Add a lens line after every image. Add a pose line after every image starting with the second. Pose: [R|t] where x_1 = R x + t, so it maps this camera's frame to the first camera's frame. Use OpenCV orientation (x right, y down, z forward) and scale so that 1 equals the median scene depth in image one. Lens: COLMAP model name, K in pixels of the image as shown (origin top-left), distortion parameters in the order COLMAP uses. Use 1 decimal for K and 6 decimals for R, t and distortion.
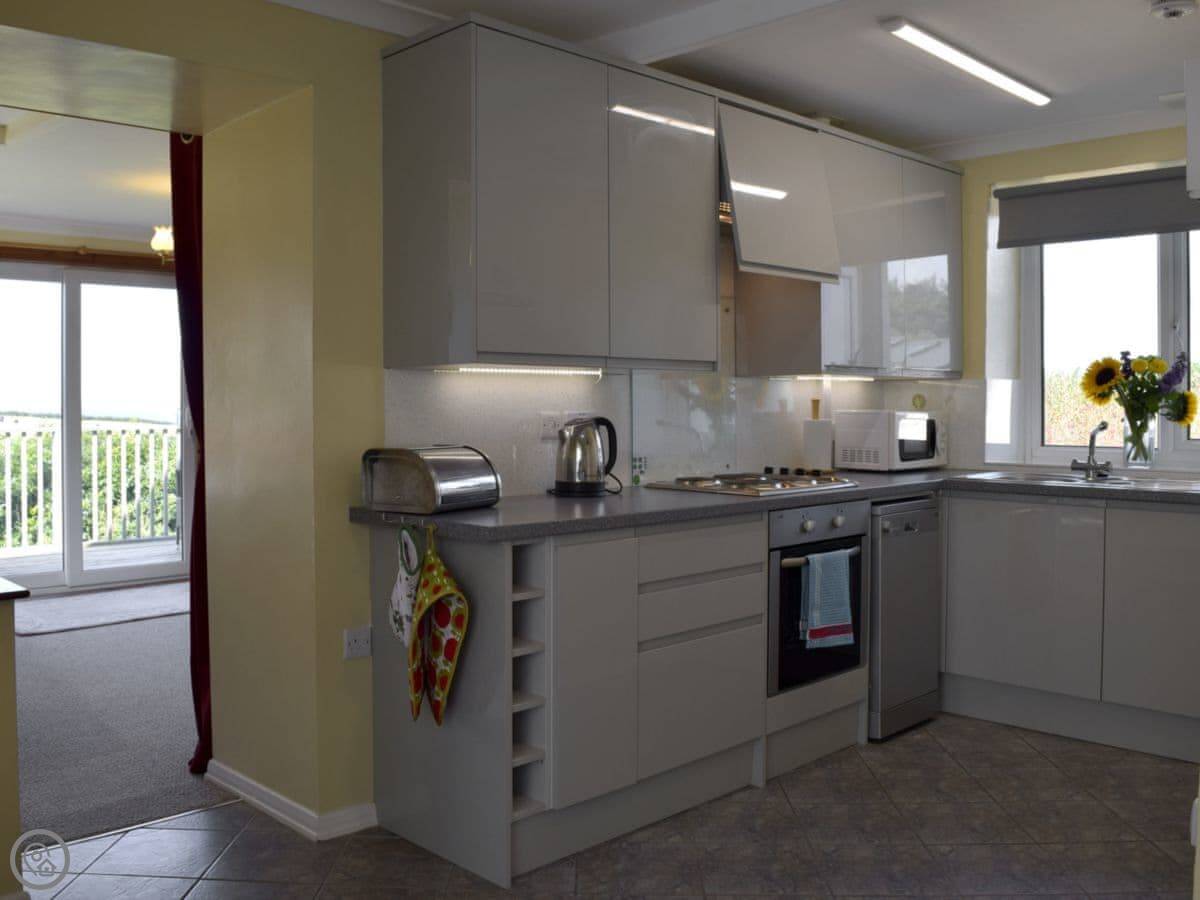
lens RADIAL K [[1089.0, 0, 575.7], [0, 1089.0, 411.9], [0, 0, 1]] dist [-0.109971, 0.001609]
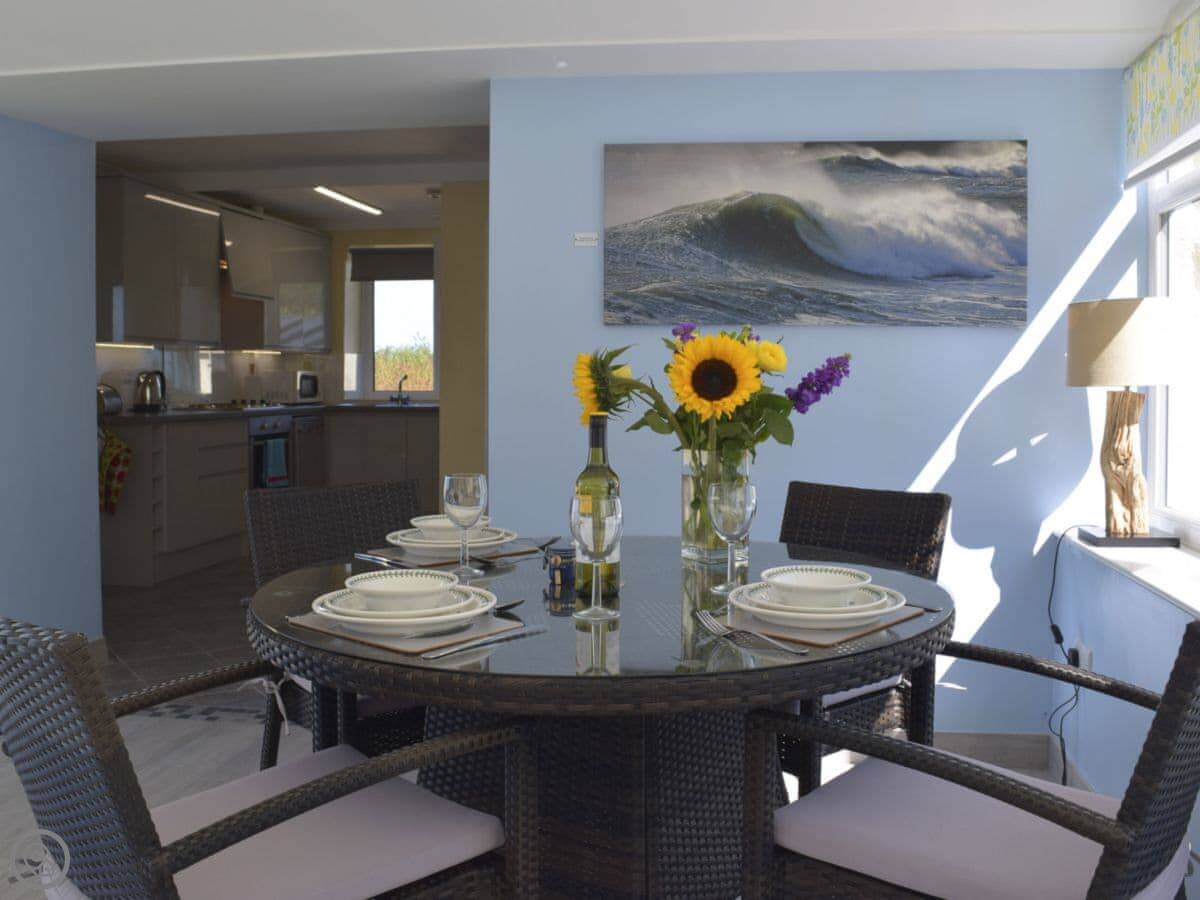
lens RADIAL K [[1089.0, 0, 575.7], [0, 1089.0, 411.9], [0, 0, 1]] dist [-0.109971, 0.001609]
pose [[0.820686, -0.015308, 0.571174, -0.403987], [0.005043, 0.999796, 0.019549, 0.039799], [-0.571357, -0.013163, 0.820596, -0.855131]]
